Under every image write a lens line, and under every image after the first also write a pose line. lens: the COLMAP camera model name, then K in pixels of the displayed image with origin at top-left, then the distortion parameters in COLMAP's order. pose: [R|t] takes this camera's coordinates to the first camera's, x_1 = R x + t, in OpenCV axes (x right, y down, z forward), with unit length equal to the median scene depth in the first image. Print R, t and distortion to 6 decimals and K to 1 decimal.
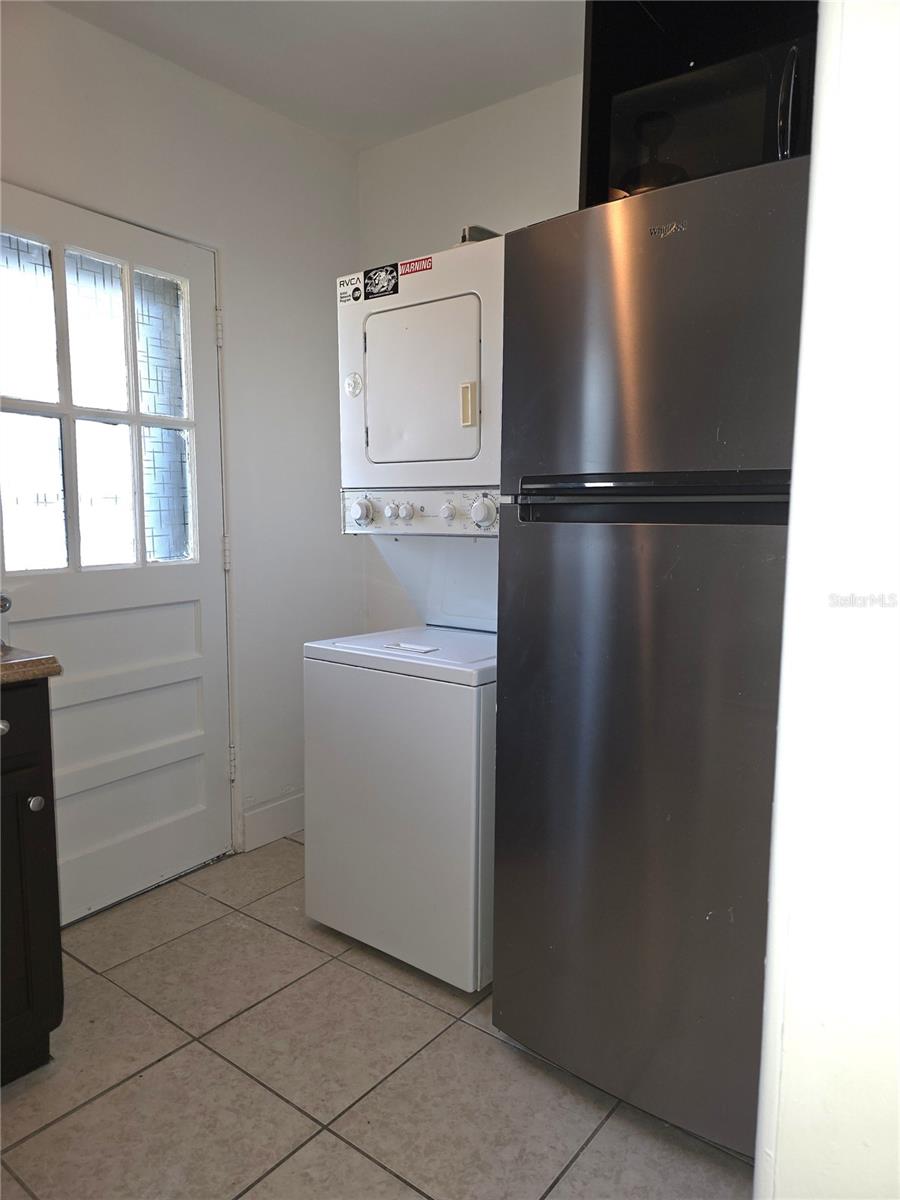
lens RADIAL K [[807.3, 0, 450.3], [0, 807.3, 607.9], [0, 0, 1]] dist [0.036319, -0.017507]
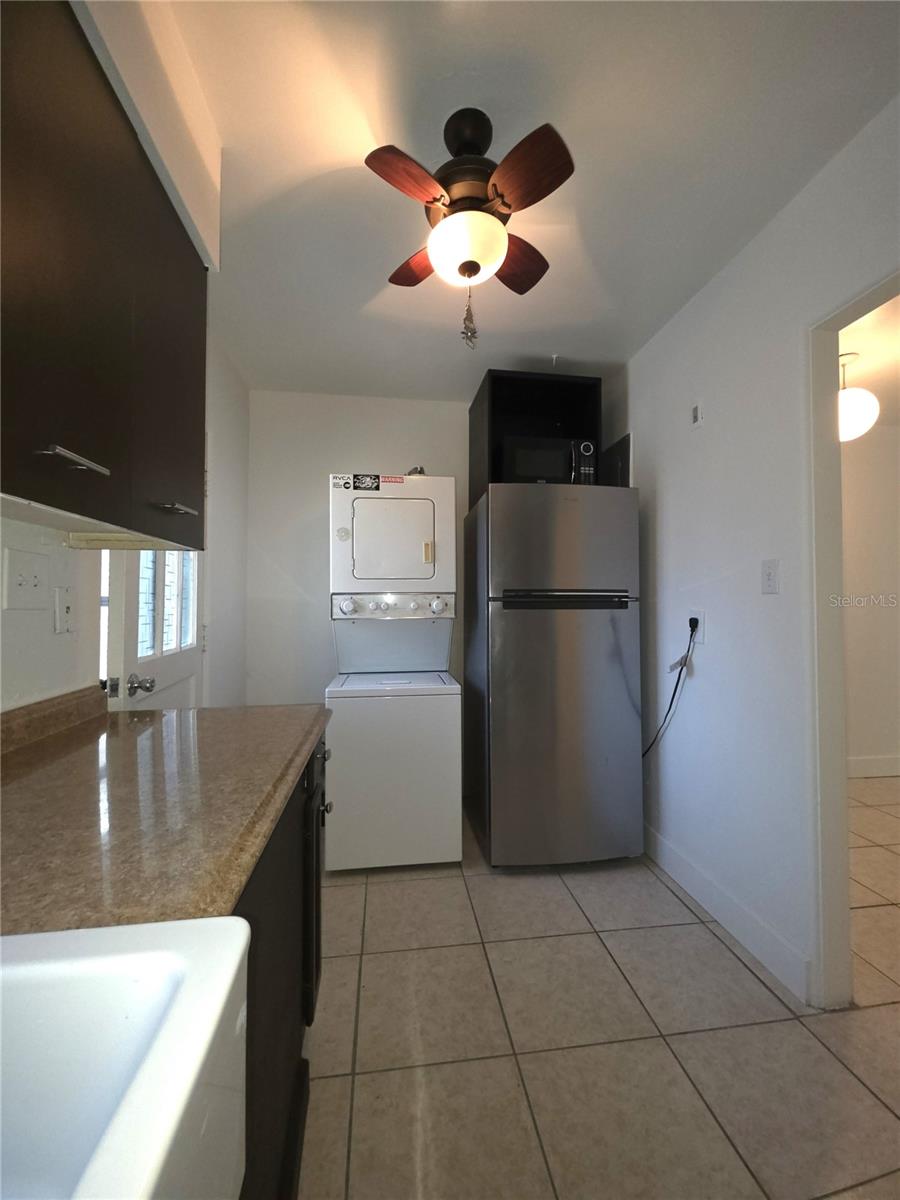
lens RADIAL K [[478.3, 0, 449.0], [0, 478.3, 593.3], [0, 0, 1]] dist [-0.002462, -0.002018]
pose [[0.704829, 0.010836, 0.709295, -0.721244], [0.094834, 0.989469, -0.109353, -0.017308], [-0.703010, 0.144340, 0.696379, 0.151736]]
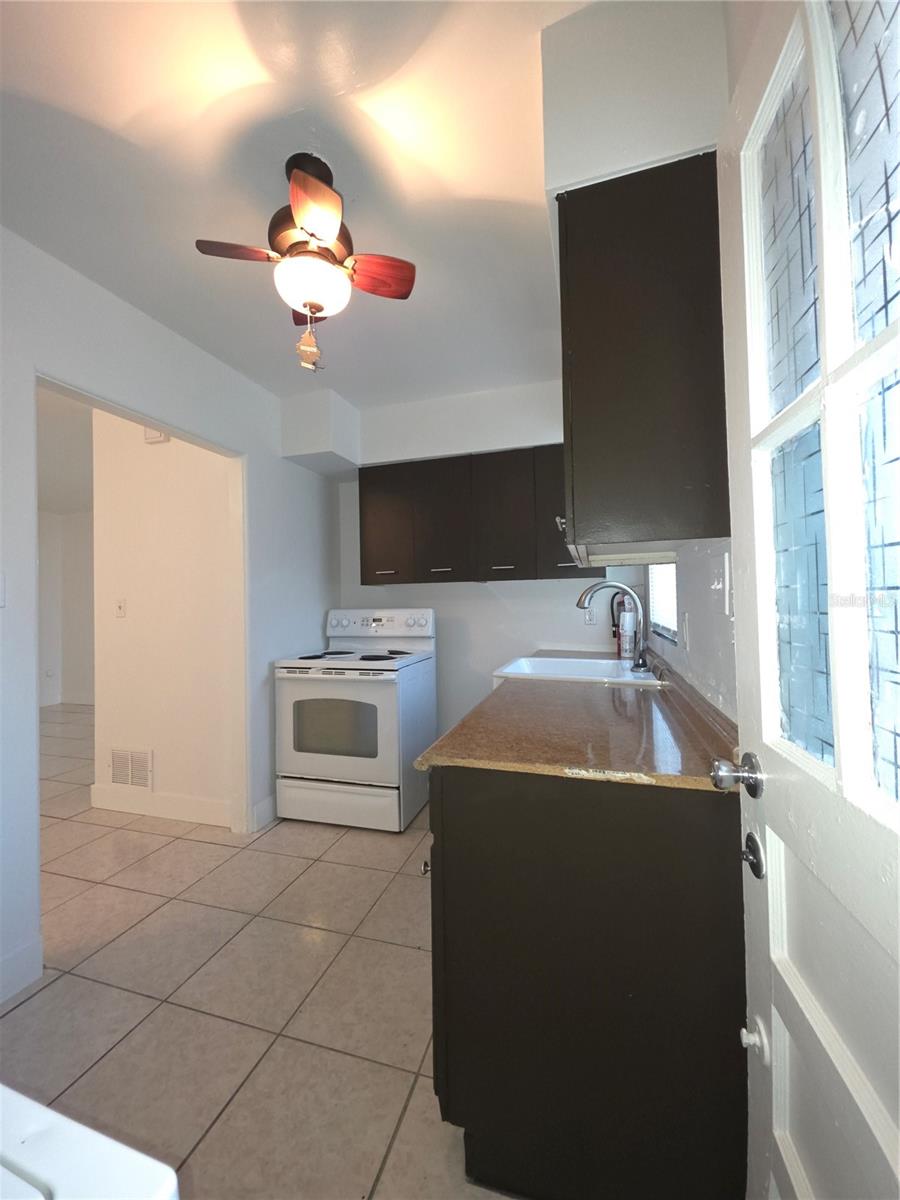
lens RADIAL K [[478.3, 0, 450.6], [0, 478.3, 601.6], [0, 0, 1]] dist [-0.002462, -0.002018]
pose [[-0.936868, 0.012629, -0.349454, -0.229891], [-0.028996, 0.993100, 0.113627, -0.161053], [0.348478, 0.116586, -0.930038, 1.206679]]
